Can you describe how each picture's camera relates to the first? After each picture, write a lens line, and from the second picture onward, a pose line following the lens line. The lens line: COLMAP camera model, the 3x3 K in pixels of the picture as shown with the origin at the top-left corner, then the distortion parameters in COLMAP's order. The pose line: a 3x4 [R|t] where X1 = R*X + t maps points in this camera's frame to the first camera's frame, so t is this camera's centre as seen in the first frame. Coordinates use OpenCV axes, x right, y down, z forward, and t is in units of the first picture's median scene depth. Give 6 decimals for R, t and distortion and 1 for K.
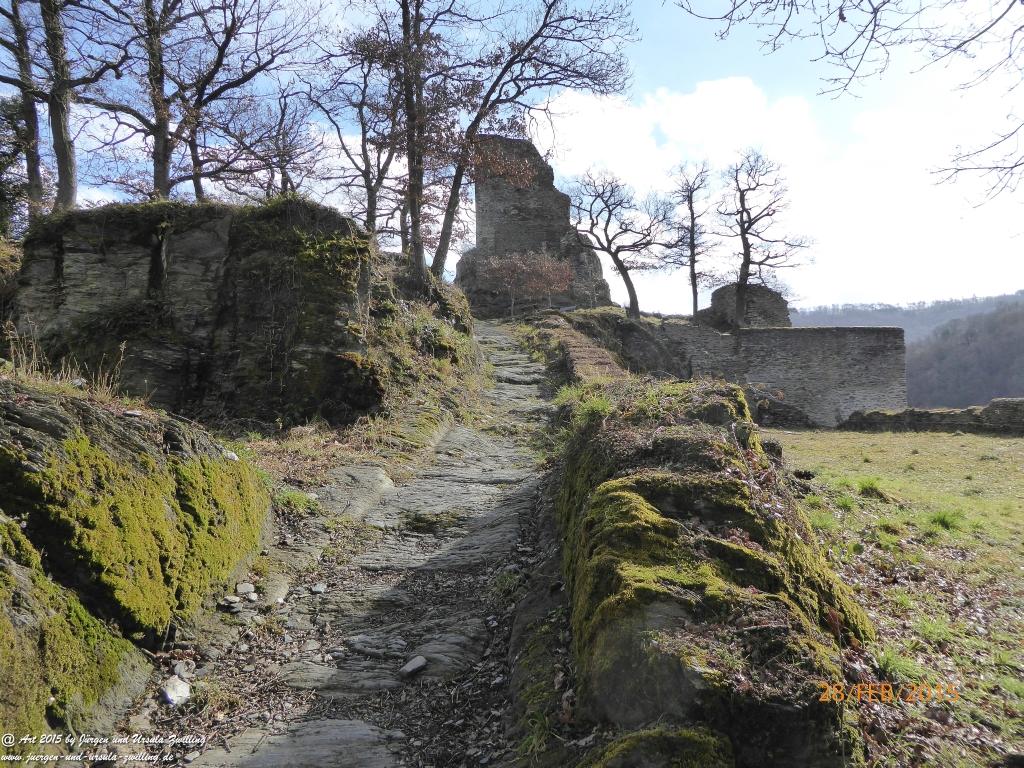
lens RADIAL K [[743.5, 0, 512.3], [0, 743.5, 386.9], [0, 0, 1]] dist [-0.038307, 0.019009]
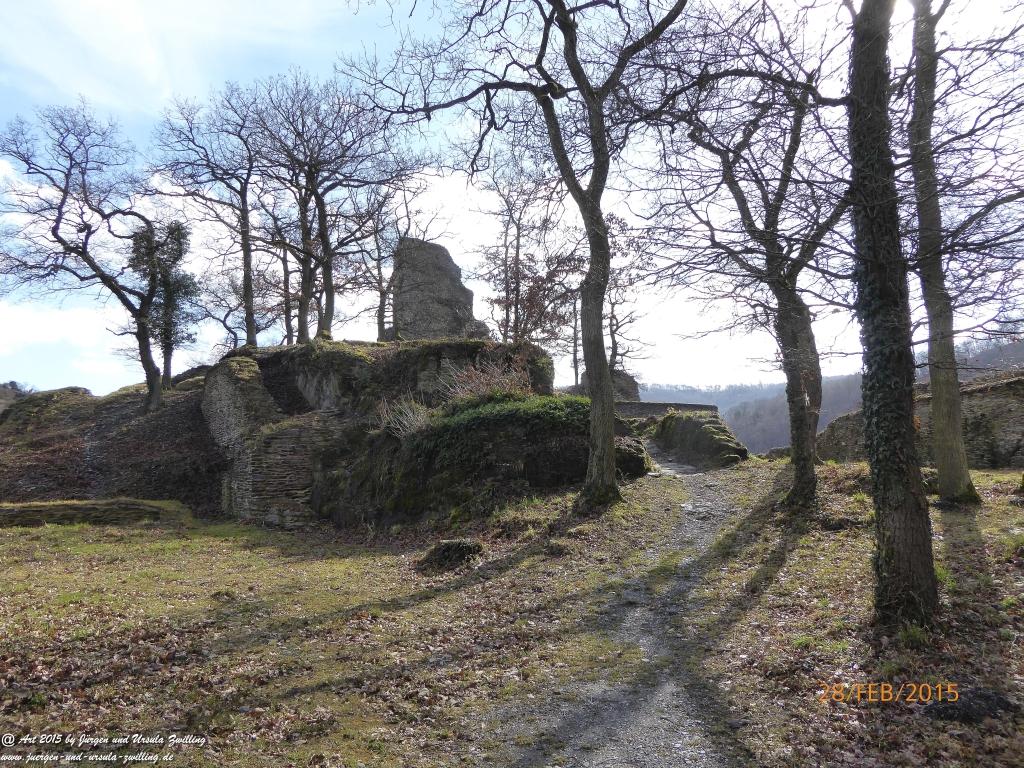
lens RADIAL K [[743.5, 0, 511.5], [0, 743.5, 382.7], [0, 0, 1]] dist [-0.038307, 0.019009]
pose [[0.971095, 0.052811, 0.232780, -0.160200], [-0.030417, 0.994646, -0.098765, 0.023278], [-0.236749, 0.088830, 0.967501, -0.247303]]
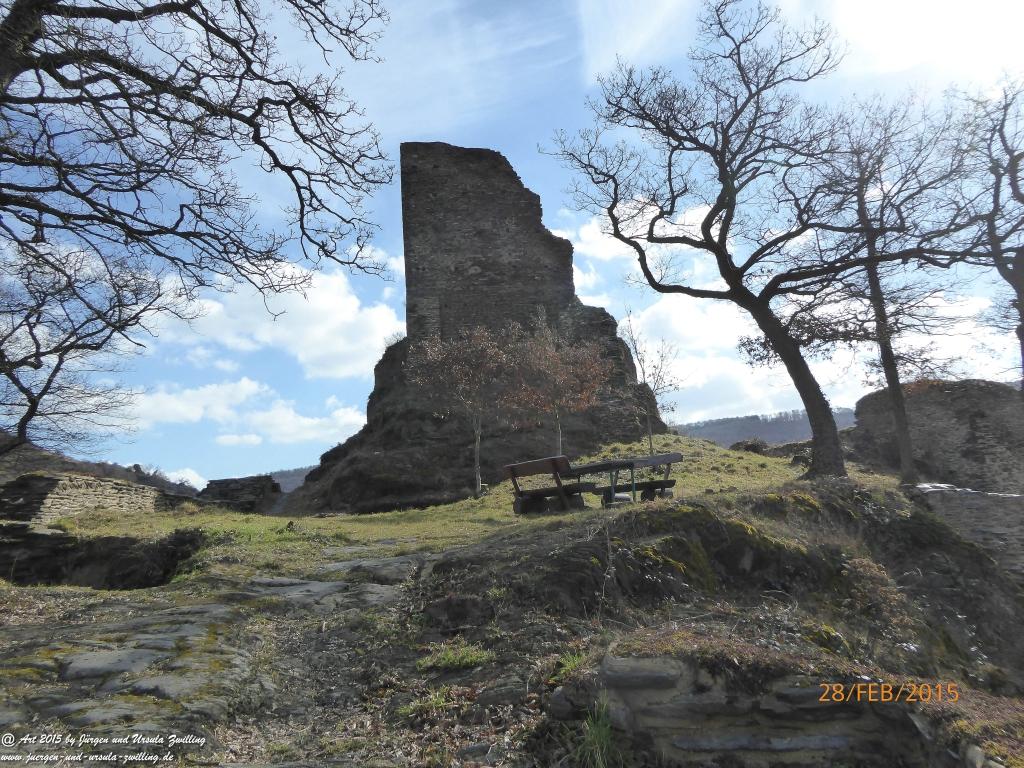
lens RADIAL K [[743.5, 0, 512.9], [0, 743.5, 384.0], [0, 0, 1]] dist [-0.038307, 0.019009]
pose [[0.997984, -0.033434, 0.053945, -0.001452], [0.041660, 0.986333, -0.159413, -0.067372], [-0.047878, 0.161339, 0.985737, 0.509027]]
